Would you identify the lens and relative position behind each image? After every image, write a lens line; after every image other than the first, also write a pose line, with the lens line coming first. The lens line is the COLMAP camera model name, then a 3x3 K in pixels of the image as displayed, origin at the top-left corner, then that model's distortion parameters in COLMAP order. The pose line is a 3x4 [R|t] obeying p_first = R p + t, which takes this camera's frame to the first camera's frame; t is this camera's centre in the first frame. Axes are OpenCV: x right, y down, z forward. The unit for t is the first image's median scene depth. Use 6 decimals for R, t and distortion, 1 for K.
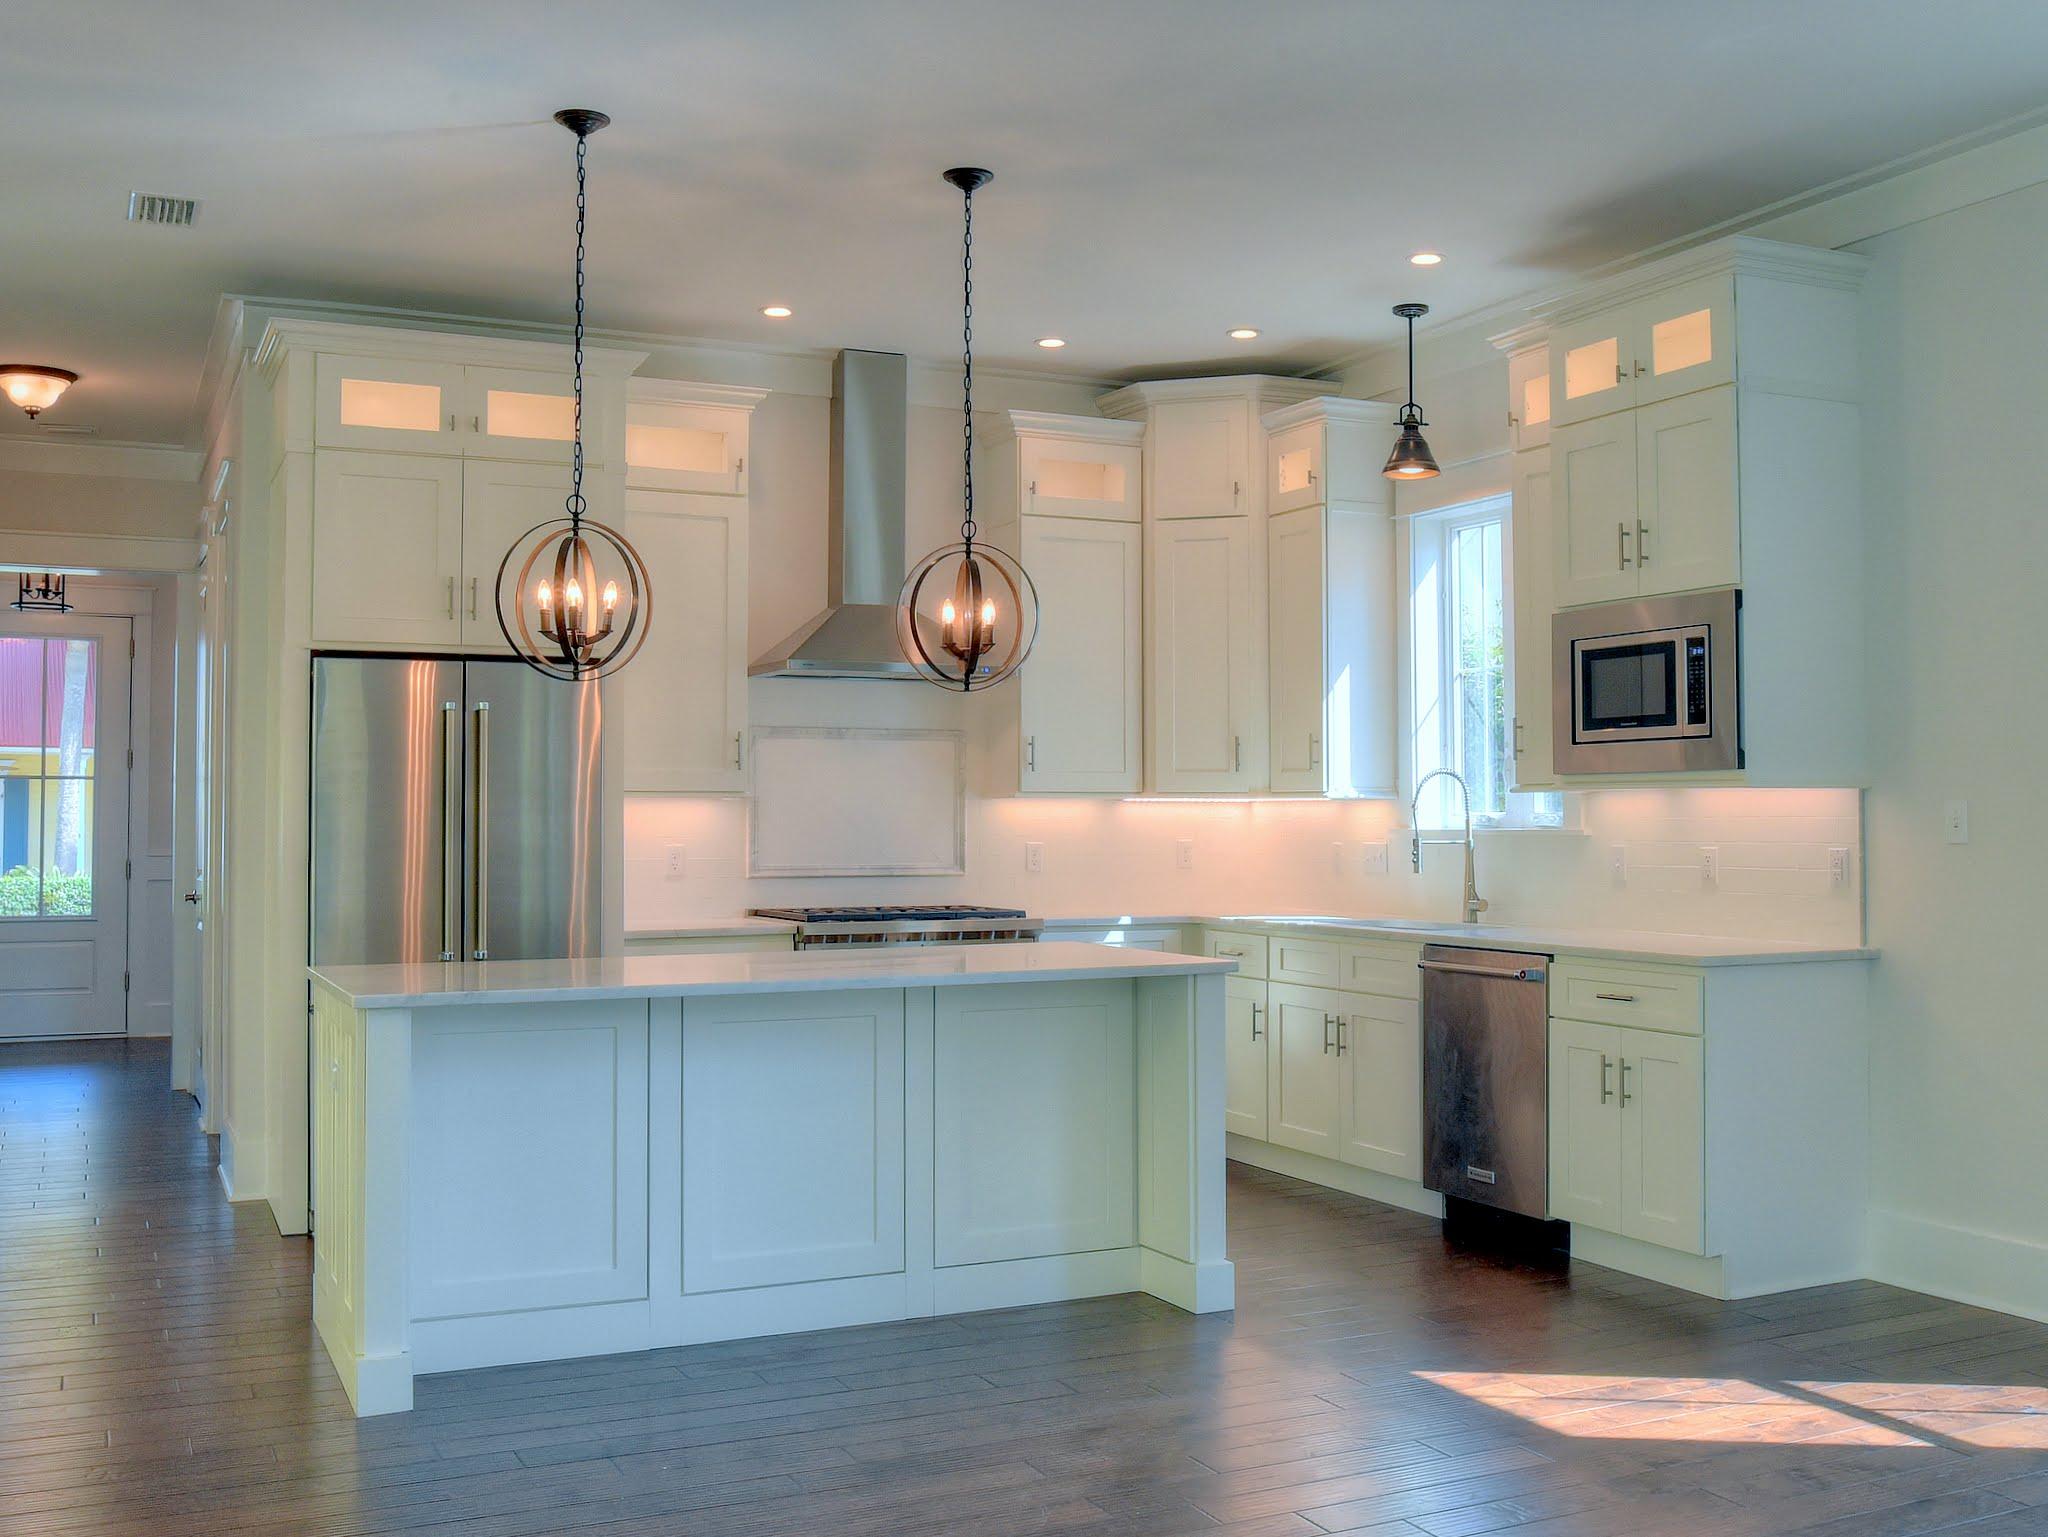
lens RADIAL K [[1950.3, 0, 1028.2], [0, 1950.3, 781.8], [0, 0, 1]] dist [-0.018255, 0.000000]
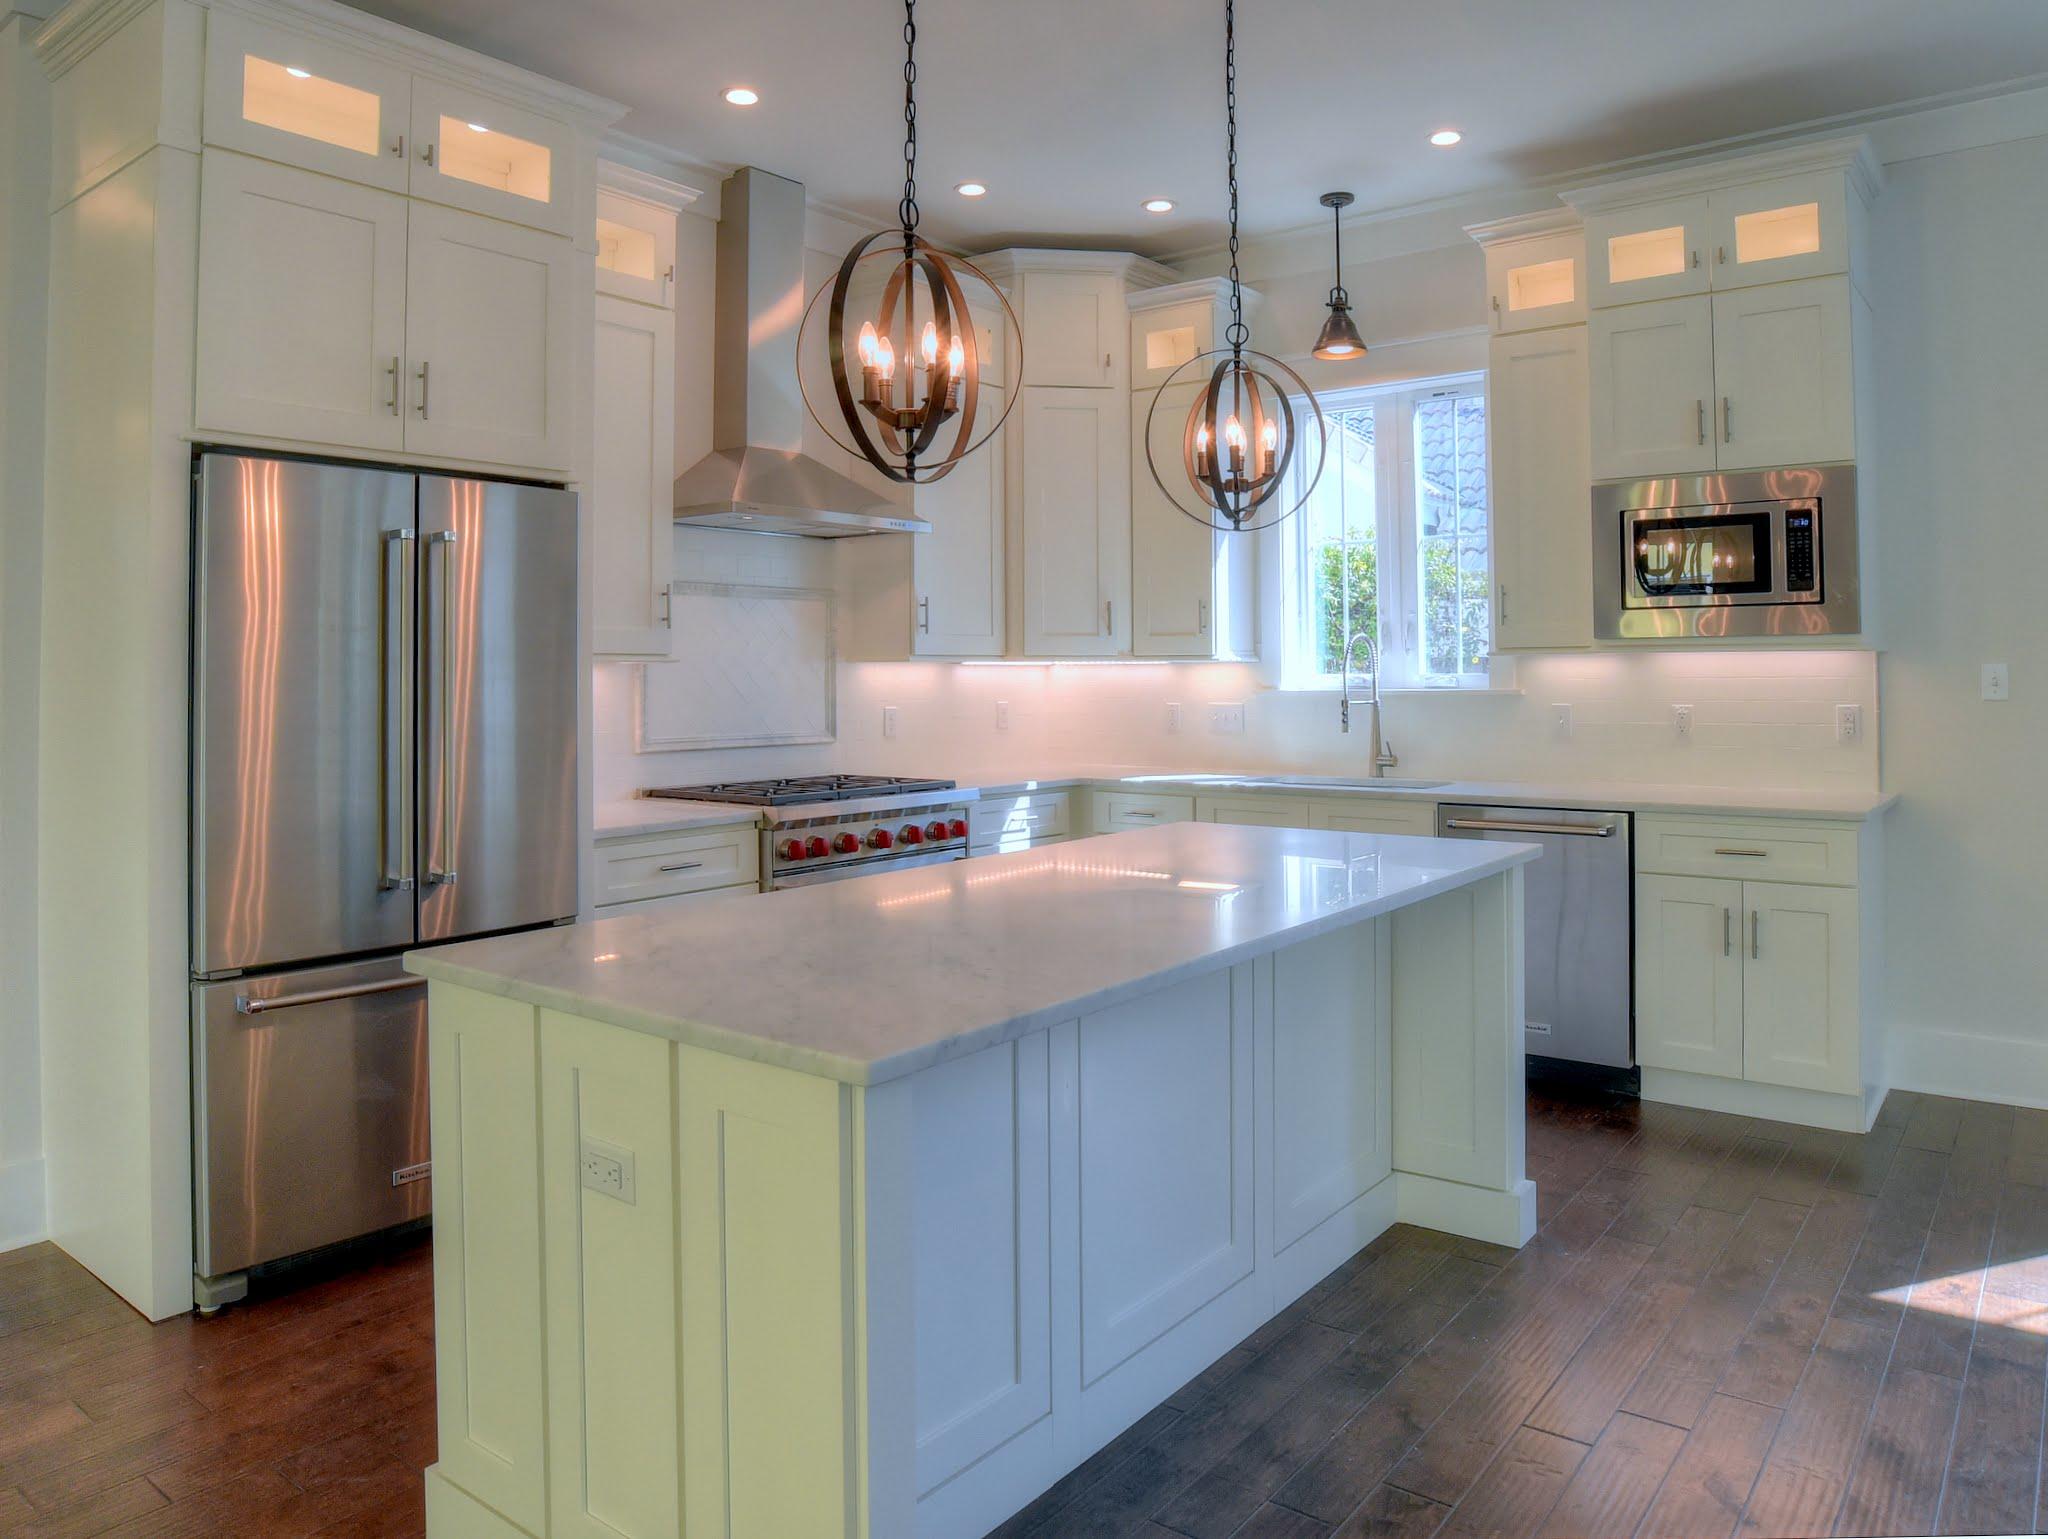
lens RADIAL K [[1396.5, 0, 1036.8], [0, 1396.5, 648.8], [0, 0, 1]] dist [-0.071305, 0.024403]
pose [[0.897874, 0.002372, 0.440245, -0.280353], [-0.002523, 0.999997, -0.000242, 0.002348], [-0.440244, -0.000893, 0.897878, 0.398294]]
